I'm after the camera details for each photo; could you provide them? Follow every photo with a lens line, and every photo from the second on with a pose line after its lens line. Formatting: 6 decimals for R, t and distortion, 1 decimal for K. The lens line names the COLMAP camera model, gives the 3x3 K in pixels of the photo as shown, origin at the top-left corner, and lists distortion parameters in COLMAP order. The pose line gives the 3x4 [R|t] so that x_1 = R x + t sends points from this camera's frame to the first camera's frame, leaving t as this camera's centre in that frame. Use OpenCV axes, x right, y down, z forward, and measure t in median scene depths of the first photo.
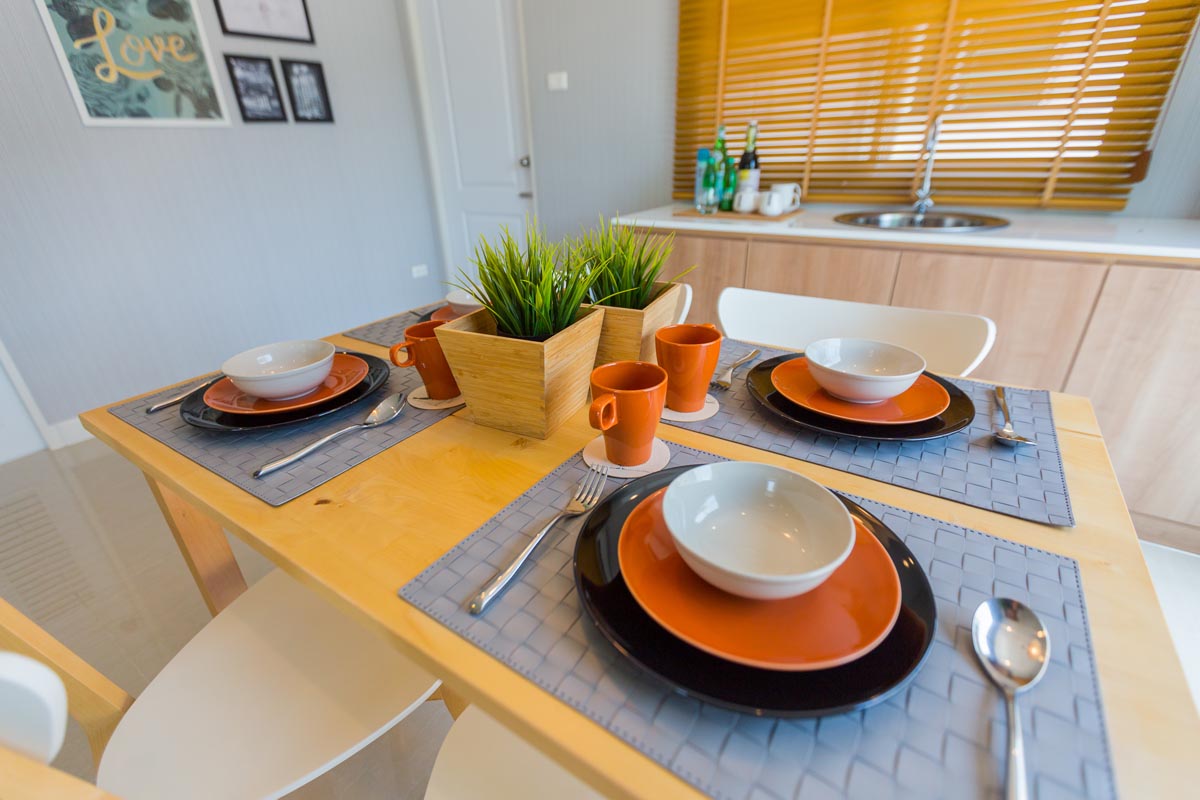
lens RADIAL K [[533.3, 0, 593.7], [0, 533.3, 399.0], [0, 0, 1]] dist [0.001266, 0.000230]
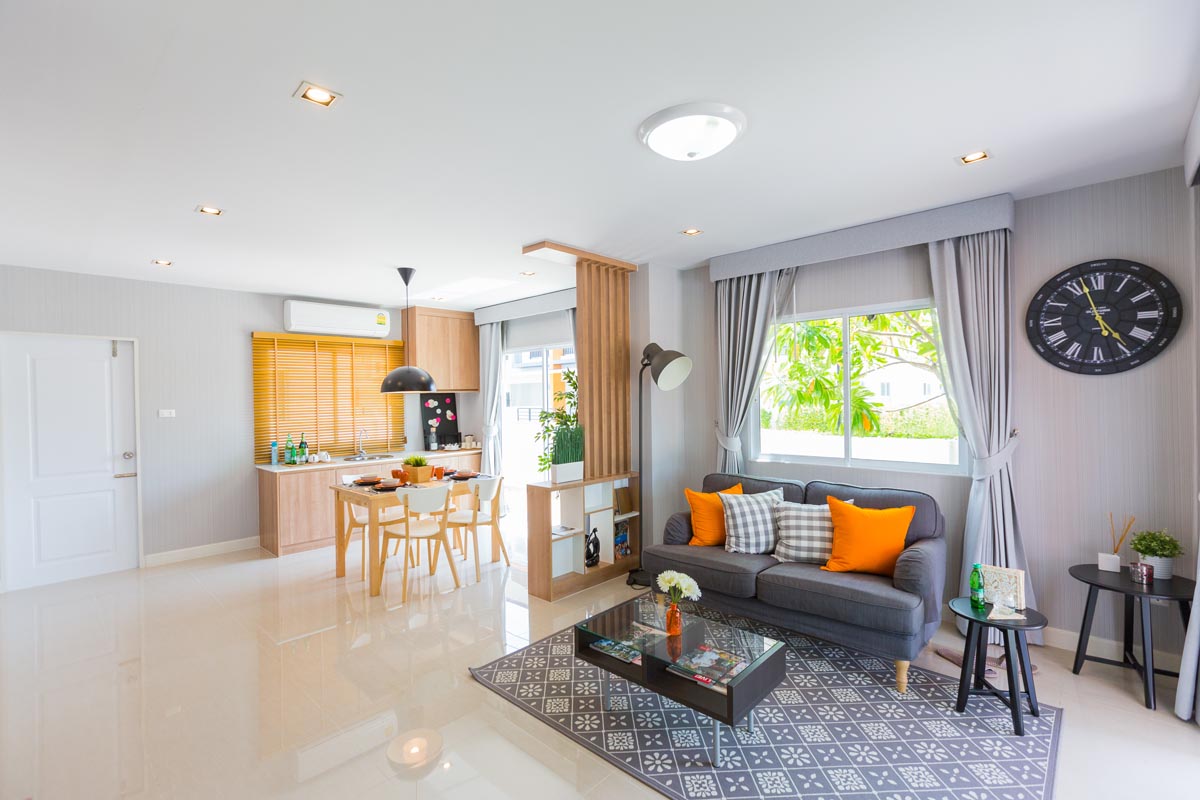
lens RADIAL K [[533.3, 0, 593.7], [0, 533.3, 399.0], [0, 0, 1]] dist [0.001266, 0.000230]
pose [[0.158788, 0.027376, 0.986933, -1.423496], [0.437635, 0.894097, -0.095212, 0.154874], [-0.885021, 0.447035, 0.129991, -0.485082]]
